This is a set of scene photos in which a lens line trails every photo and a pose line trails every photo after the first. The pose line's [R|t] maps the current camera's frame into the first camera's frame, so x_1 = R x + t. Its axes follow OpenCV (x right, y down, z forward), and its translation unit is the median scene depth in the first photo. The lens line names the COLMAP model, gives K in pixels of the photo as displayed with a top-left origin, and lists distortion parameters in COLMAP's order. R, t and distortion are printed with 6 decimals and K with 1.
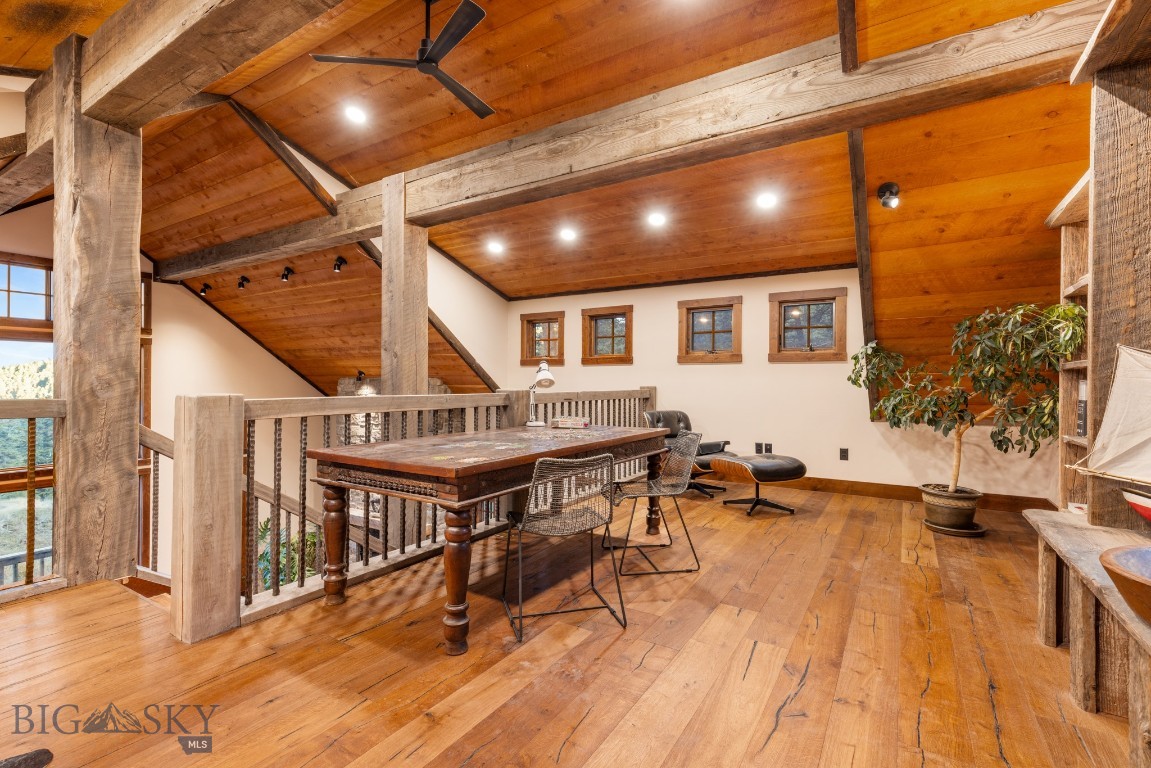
lens RADIAL K [[520.4, 0, 575.5], [0, 520.4, 384.0], [0, 0, 1]] dist [0.003473, -0.000072]
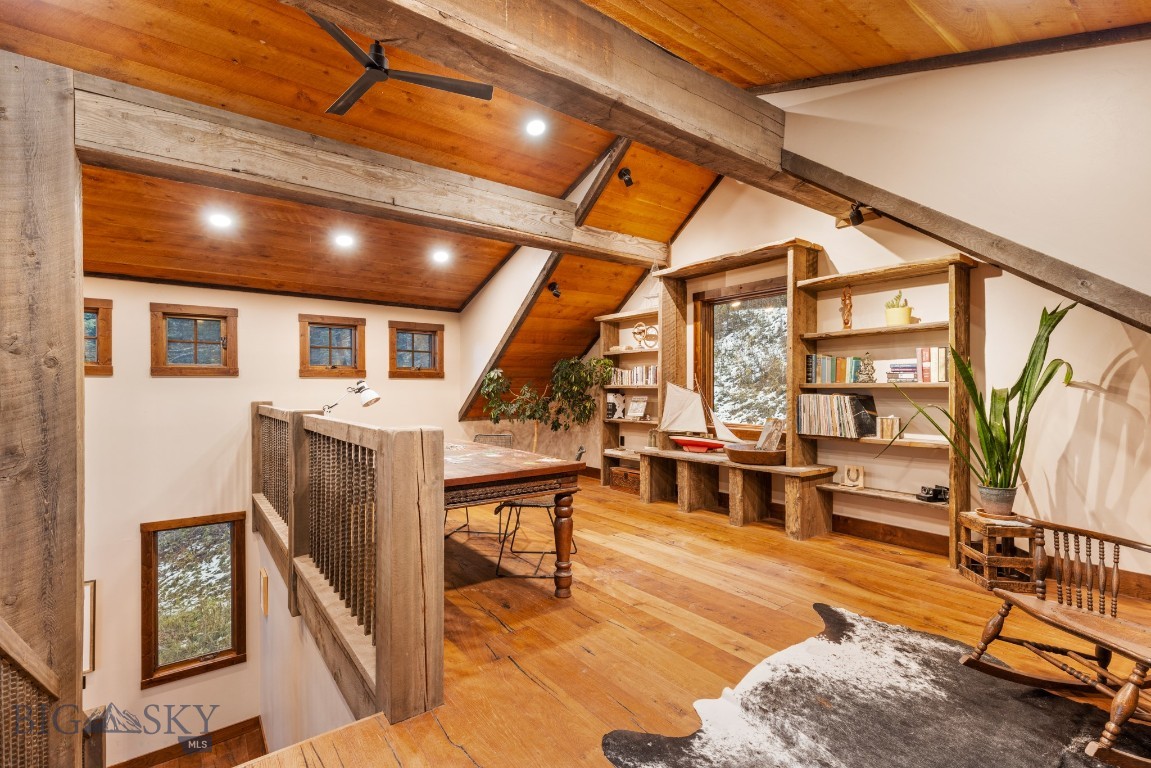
lens RADIAL K [[520.4, 0, 575.5], [0, 520.4, 384.0], [0, 0, 1]] dist [0.003473, -0.000072]
pose [[0.352448, 0.002669, 0.935828, -0.842910], [0.010162, 0.999926, -0.006679, -0.023285], [-0.935776, 0.011864, 0.352395, 0.262914]]
